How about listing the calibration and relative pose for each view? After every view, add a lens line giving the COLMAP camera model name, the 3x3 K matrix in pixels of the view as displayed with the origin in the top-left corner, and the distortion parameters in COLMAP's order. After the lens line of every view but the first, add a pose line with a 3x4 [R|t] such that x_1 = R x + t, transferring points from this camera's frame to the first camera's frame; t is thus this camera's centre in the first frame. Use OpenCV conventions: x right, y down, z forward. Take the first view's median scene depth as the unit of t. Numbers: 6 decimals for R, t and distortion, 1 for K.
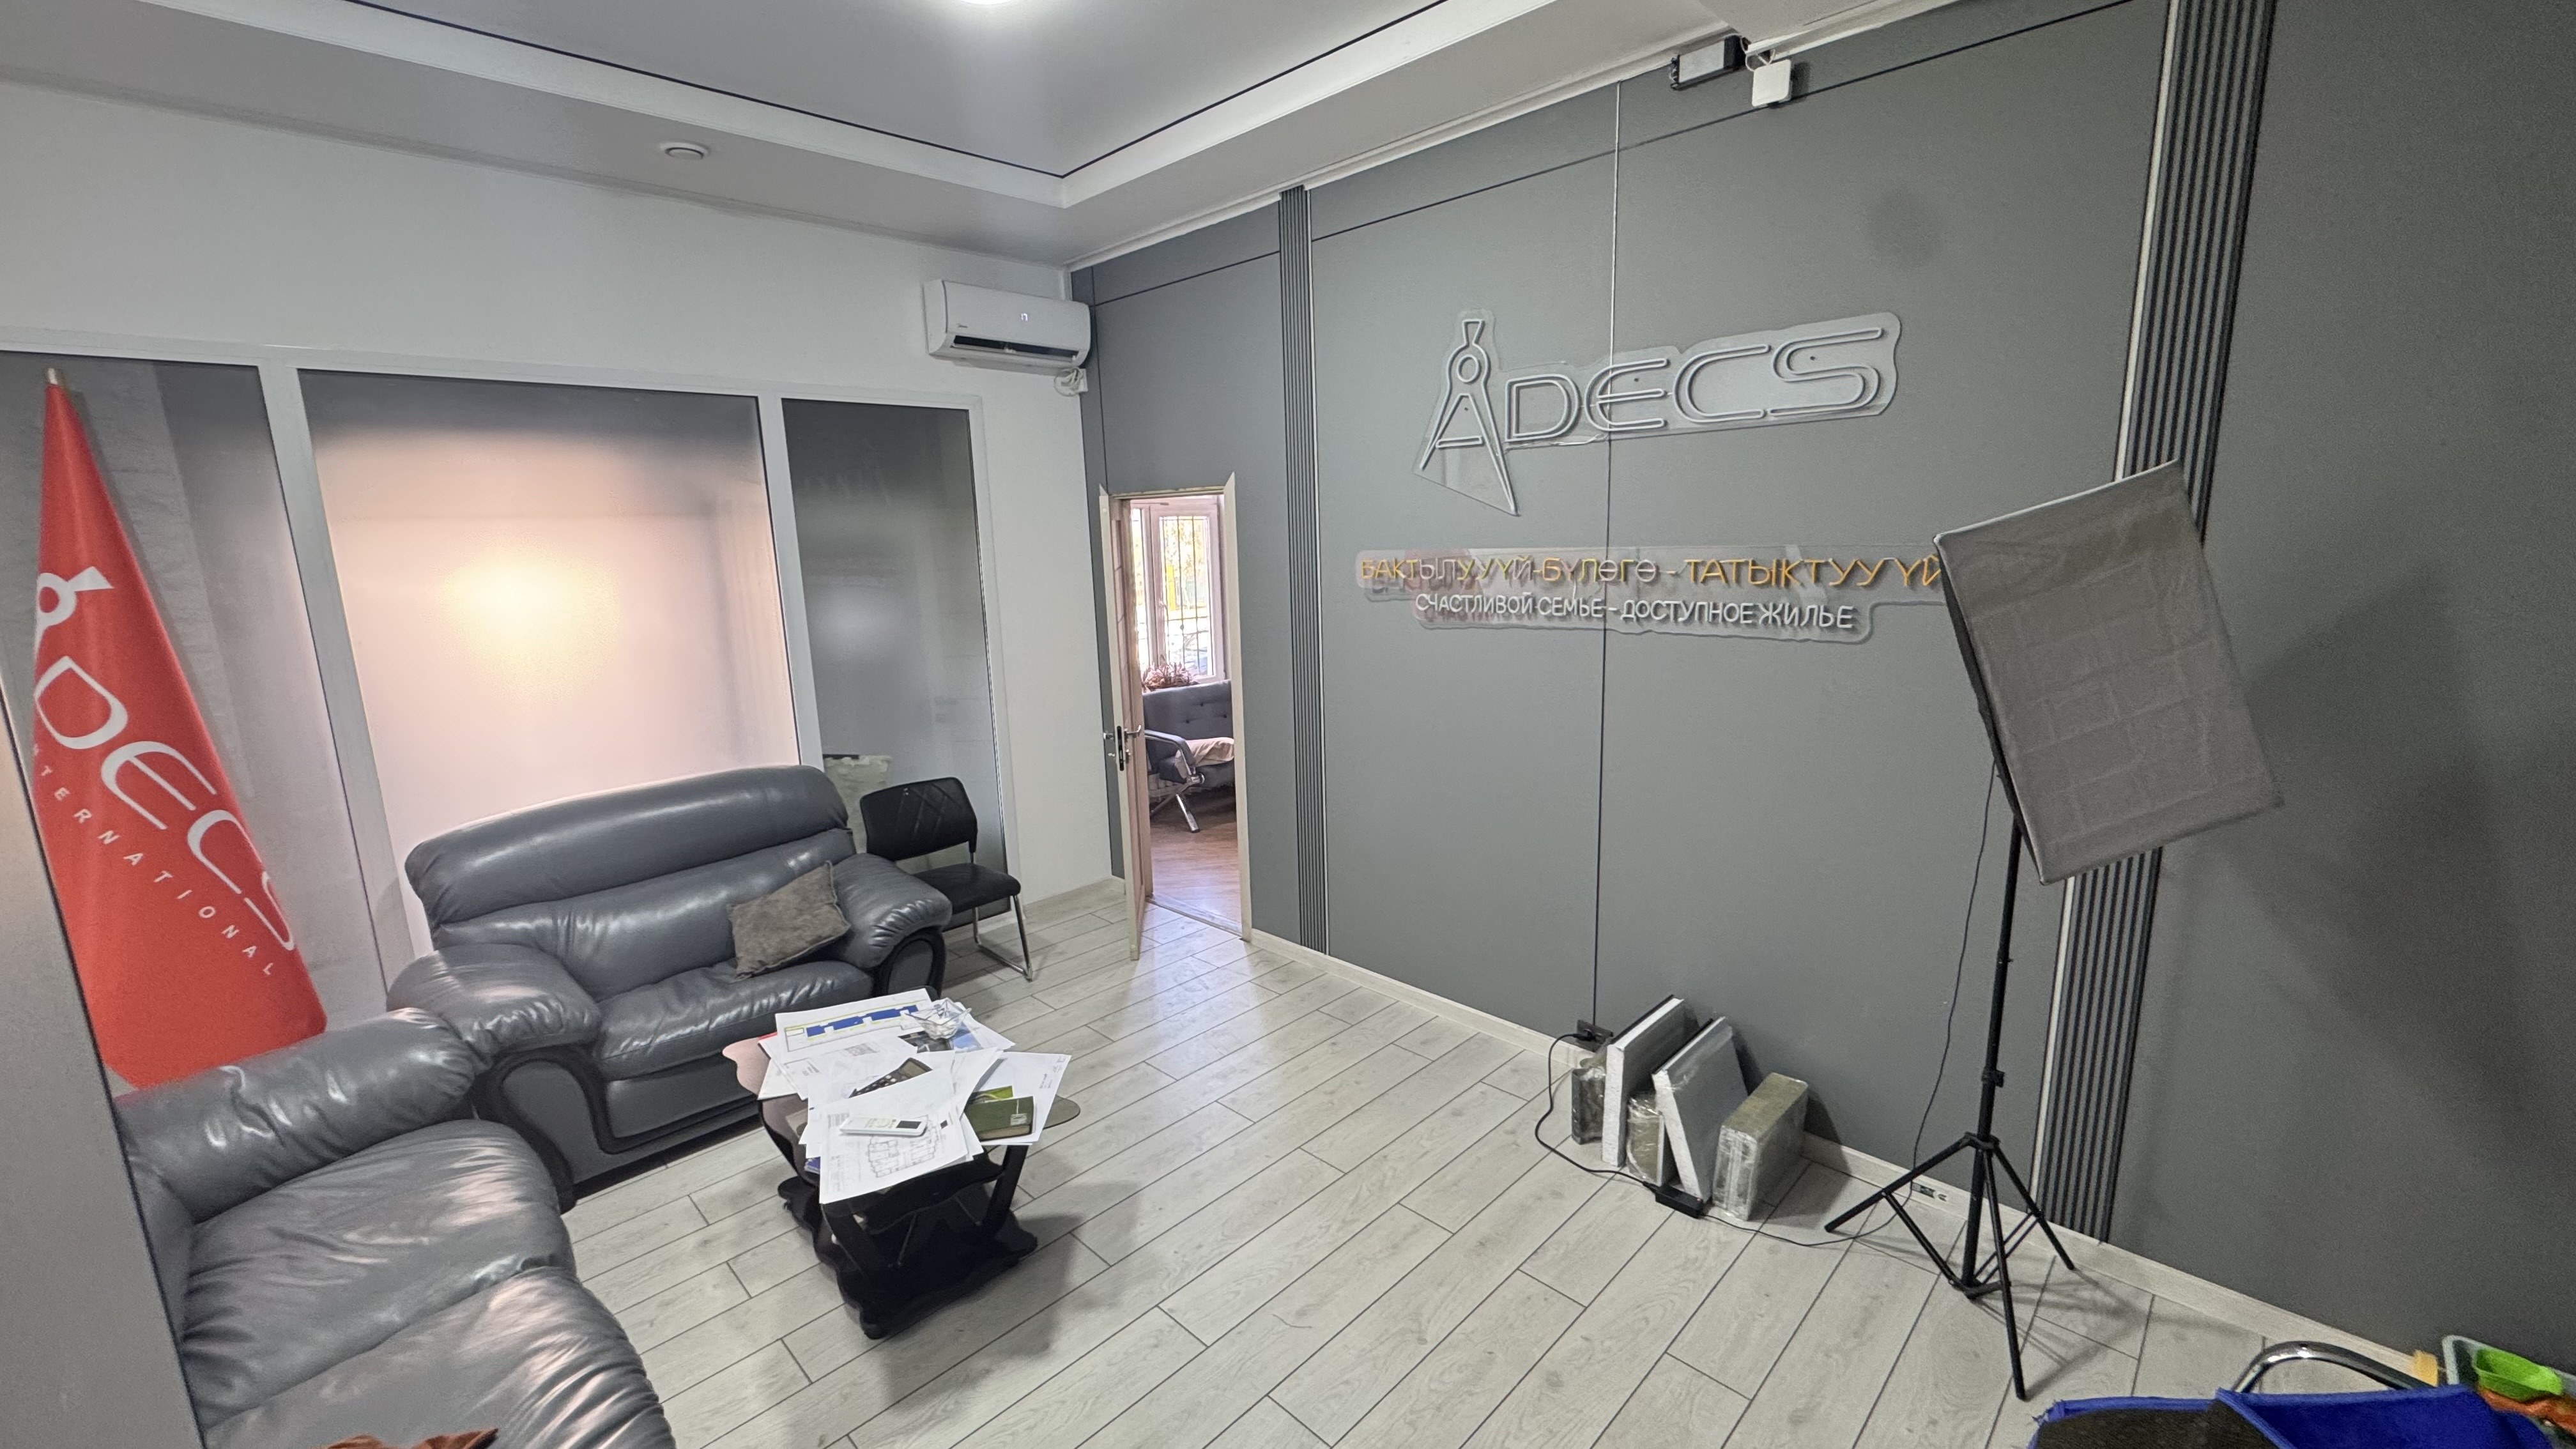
lens RADIAL K [[1025.5, 0, 1291.3], [0, 1025.5, 725.2], [0, 0, 1]] dist [-0.004337, 0.000597]
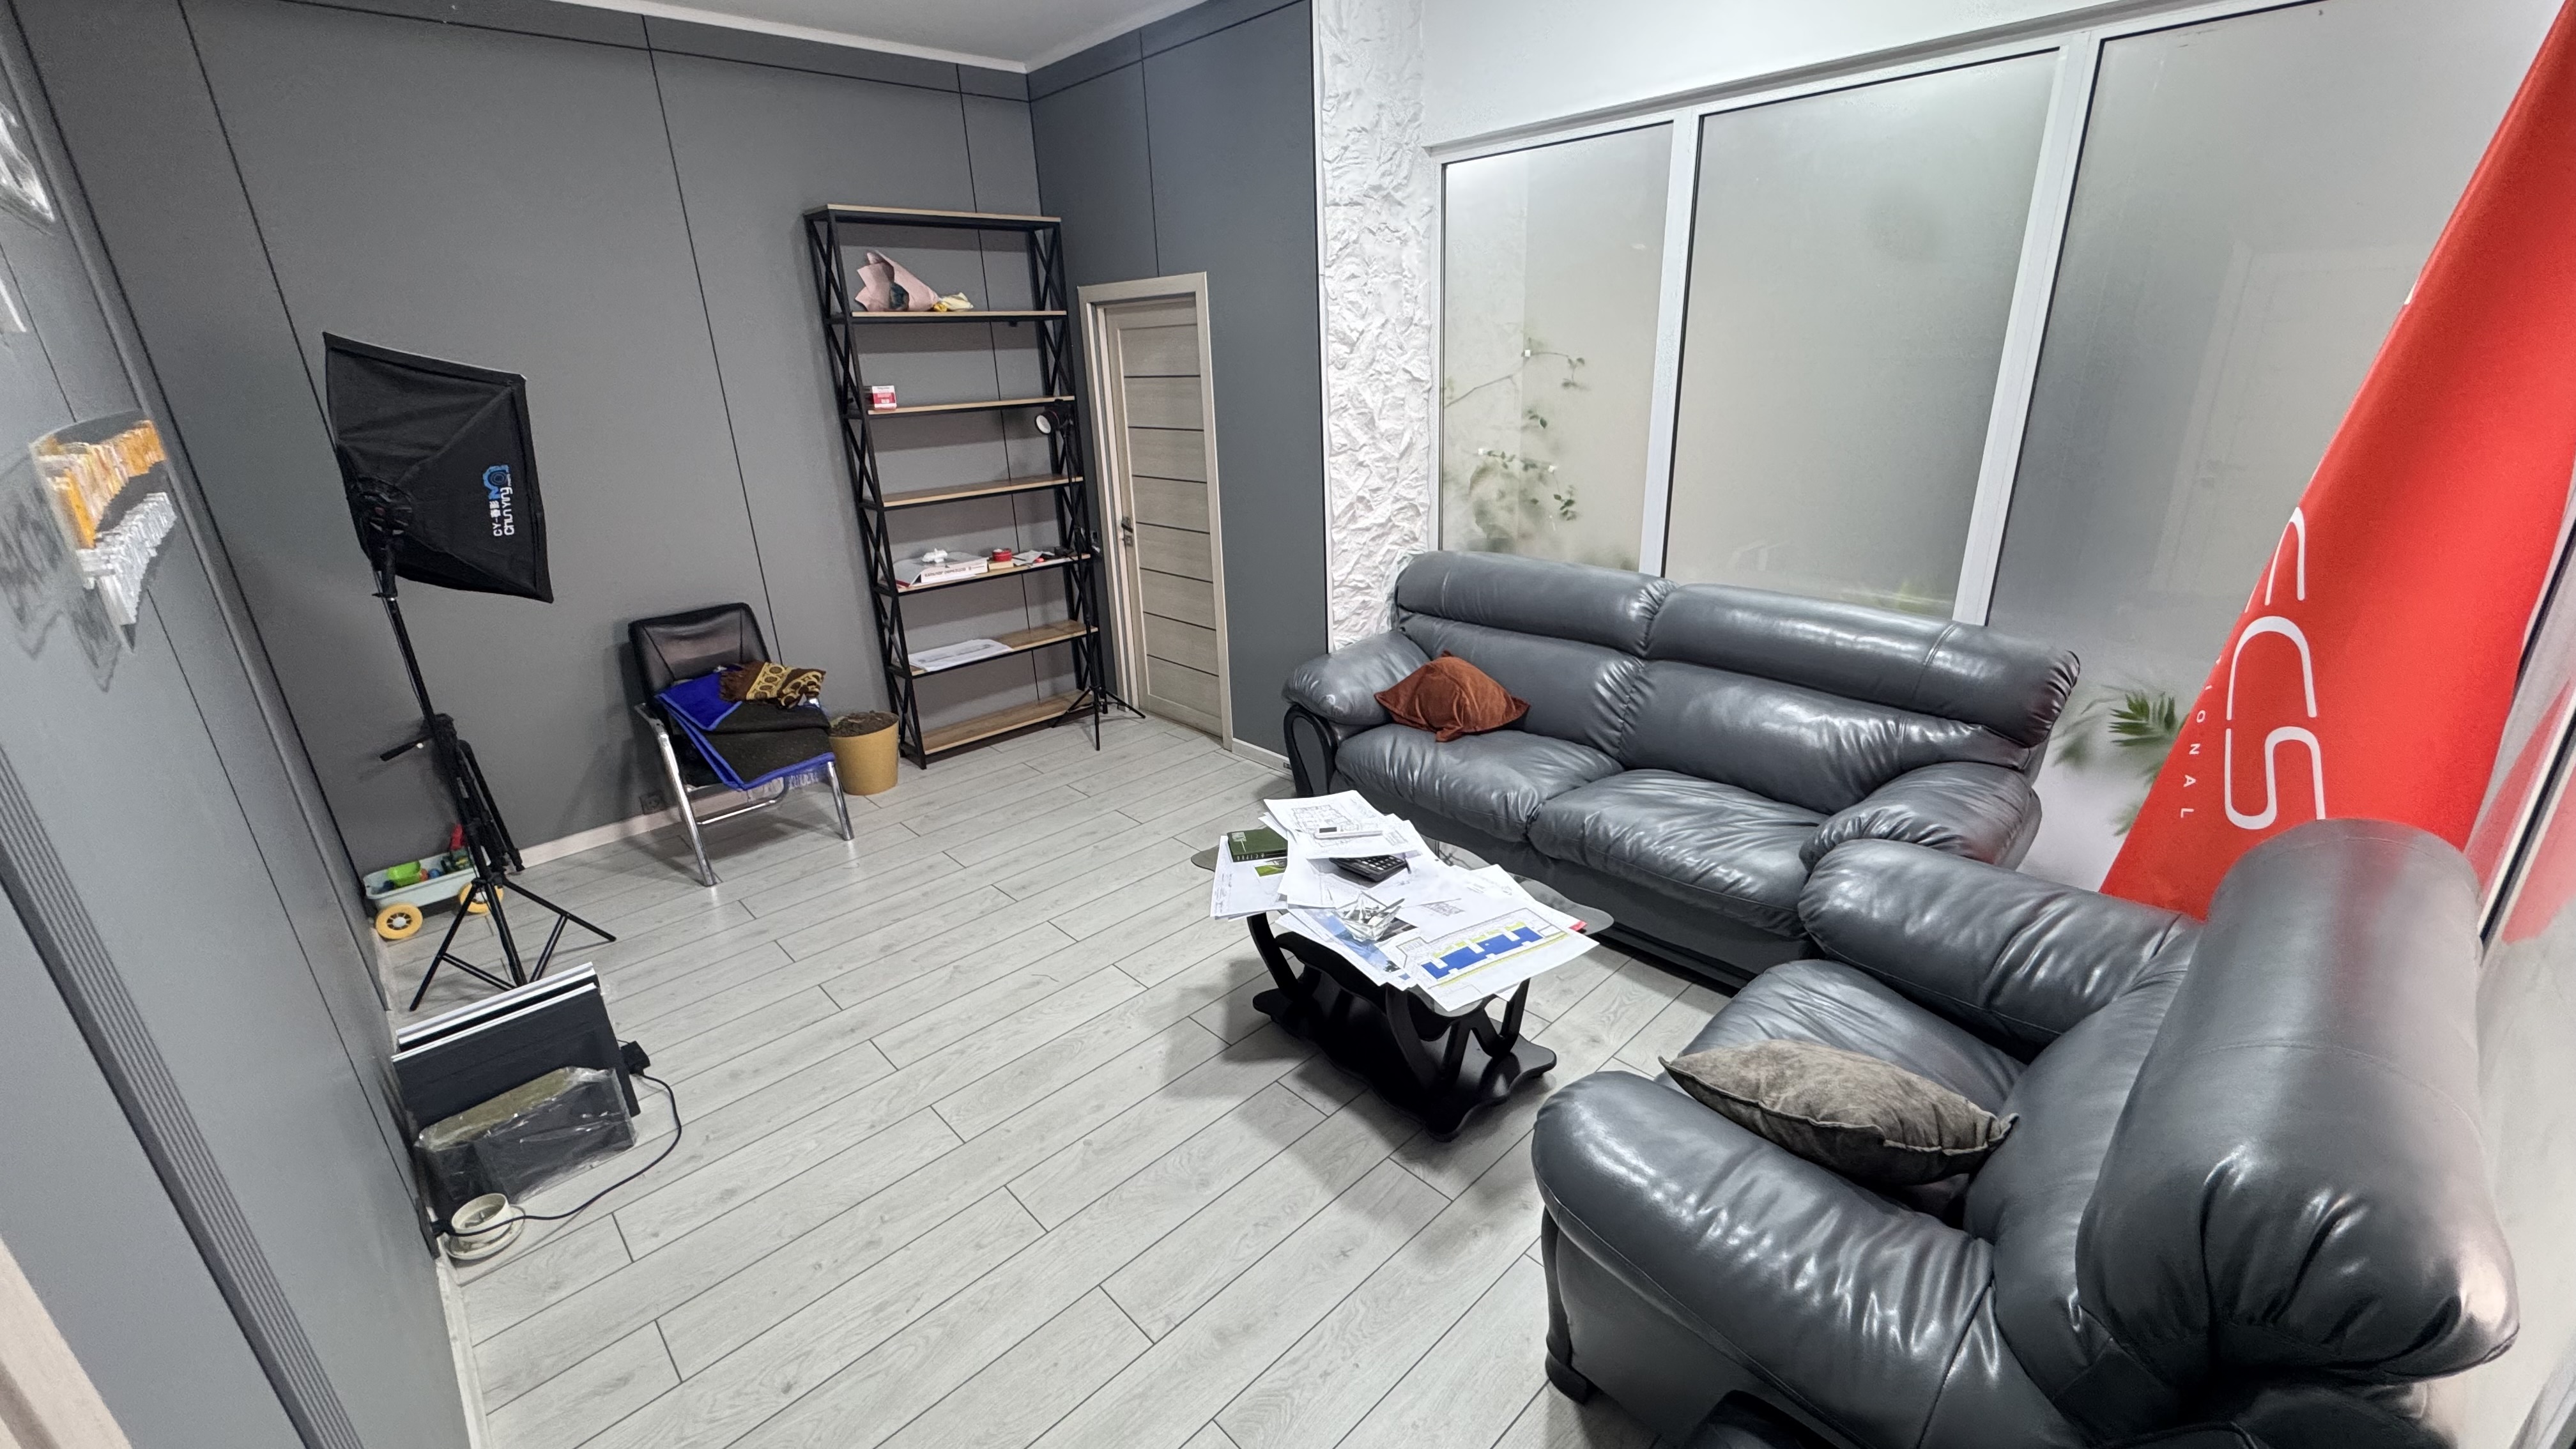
lens RADIAL K [[1025.5, 0, 1296.8], [0, 1025.5, 716.4], [0, 0, 1]] dist [-0.004337, 0.000597]
pose [[-0.997460, 0.053952, 0.046513, -0.334844], [0.070261, 0.852711, 0.517637, -0.294600], [-0.011734, 0.519590, -0.854335, 1.644491]]
